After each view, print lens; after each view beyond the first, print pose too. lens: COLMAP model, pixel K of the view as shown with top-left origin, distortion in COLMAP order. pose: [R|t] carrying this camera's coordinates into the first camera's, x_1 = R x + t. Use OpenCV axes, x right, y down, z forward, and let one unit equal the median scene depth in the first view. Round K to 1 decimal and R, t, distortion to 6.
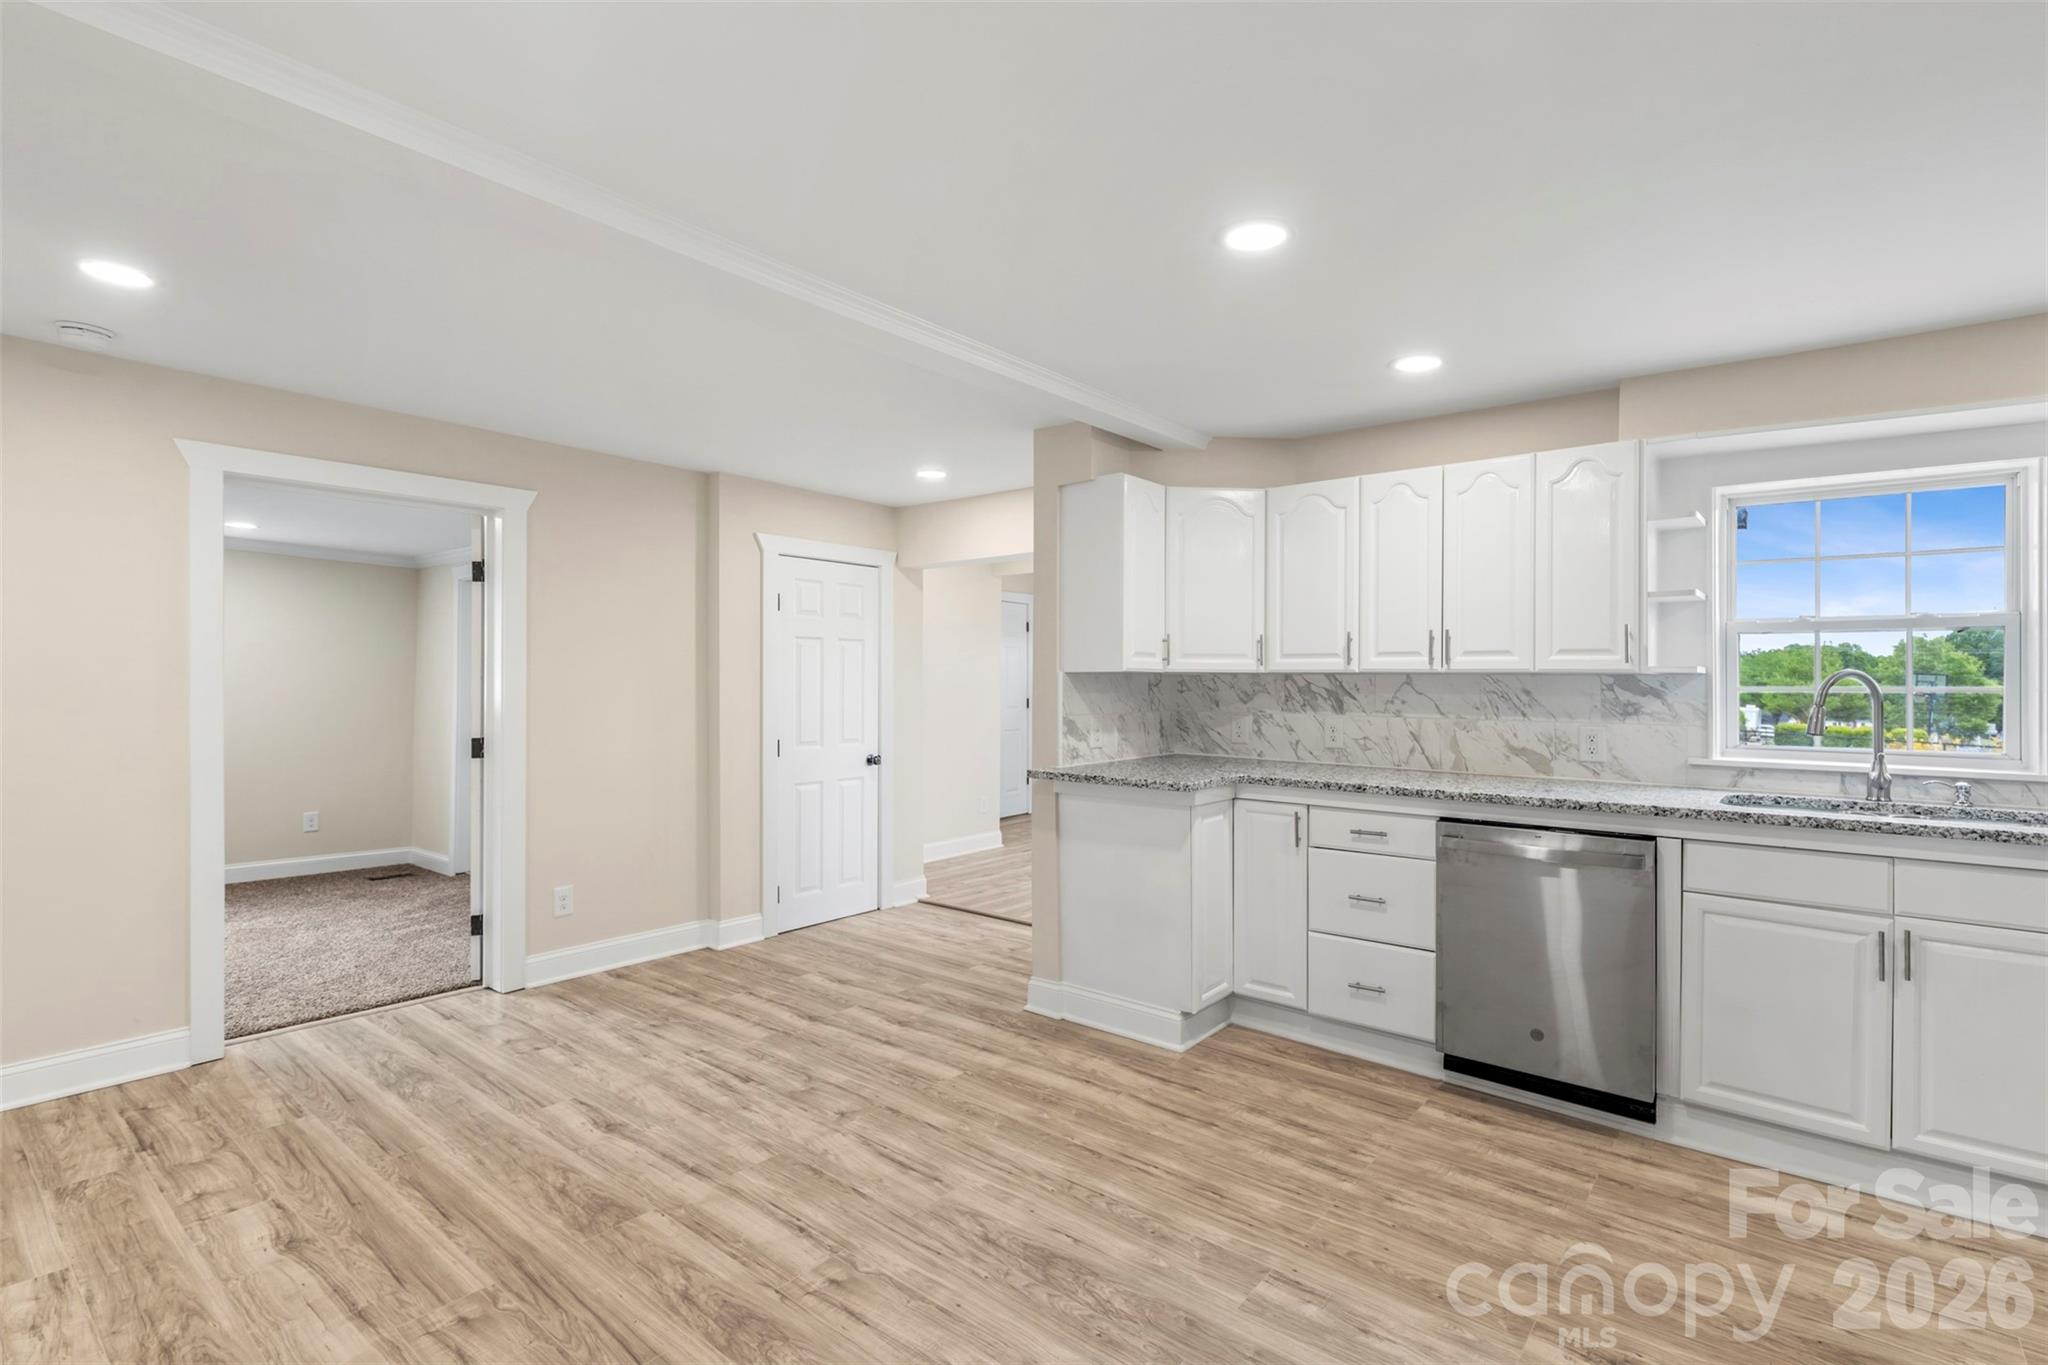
lens RADIAL K [[965.9, 0, 1023.2], [0, 965.9, 679.4], [0, 0, 1]] dist [0.001157, 0.000099]
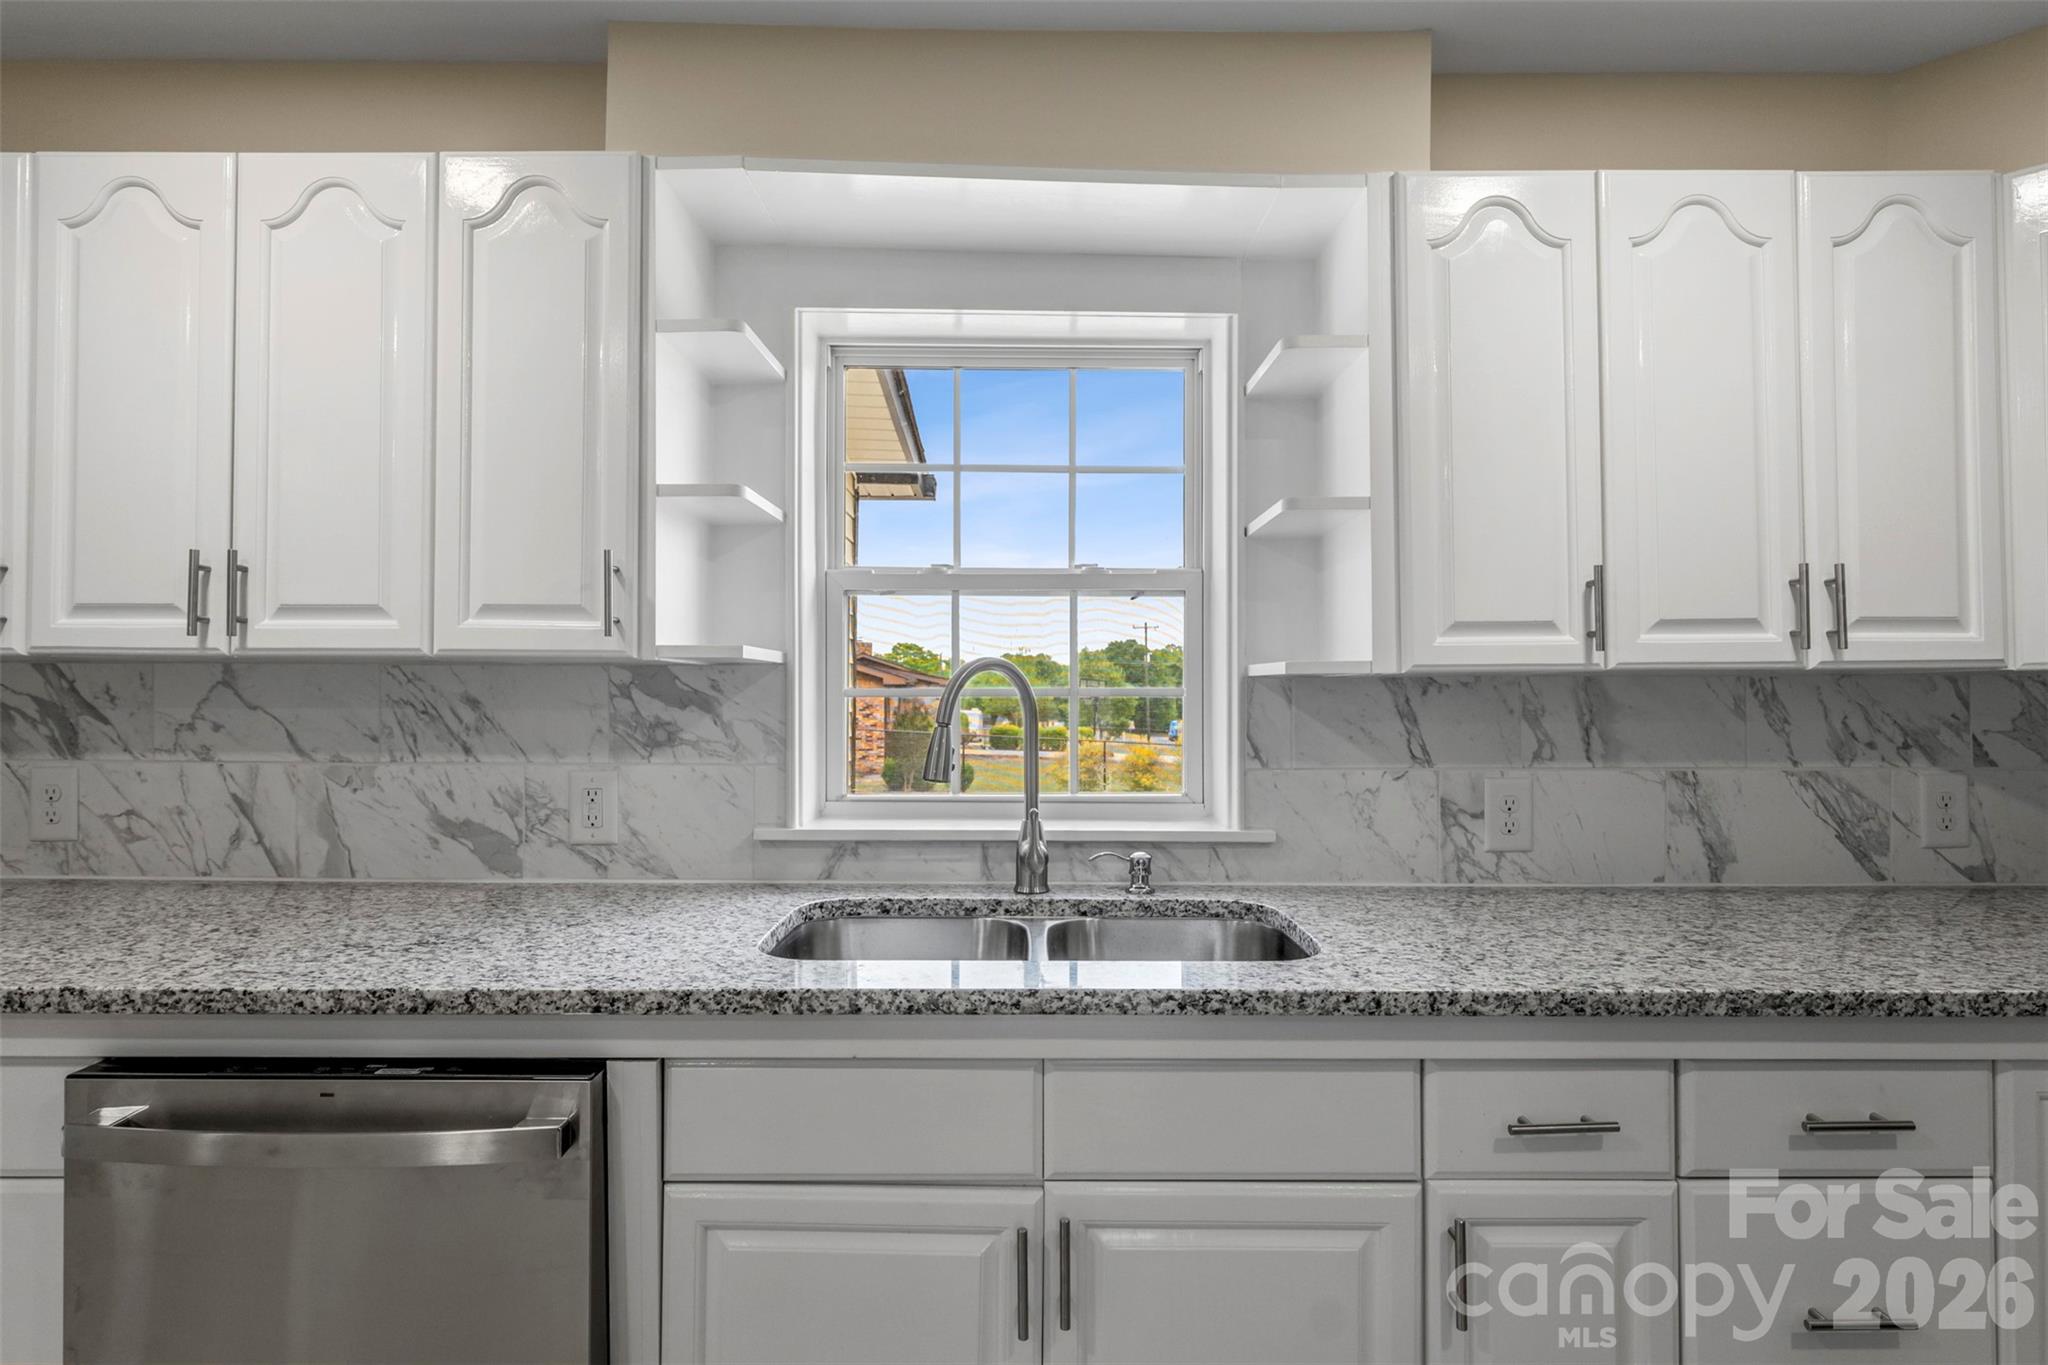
lens RADIAL K [[1088.0, 0, 1024.0], [0, 1088.0, 682.5], [0, 0, 1]] dist [-0.001169, -0.000363]
pose [[0.772481, 0.001218, 0.635037, 0.449261], [0.000374, 0.999997, -0.002373, 0.005794], [-0.635038, 0.002071, 0.772478, 0.482081]]
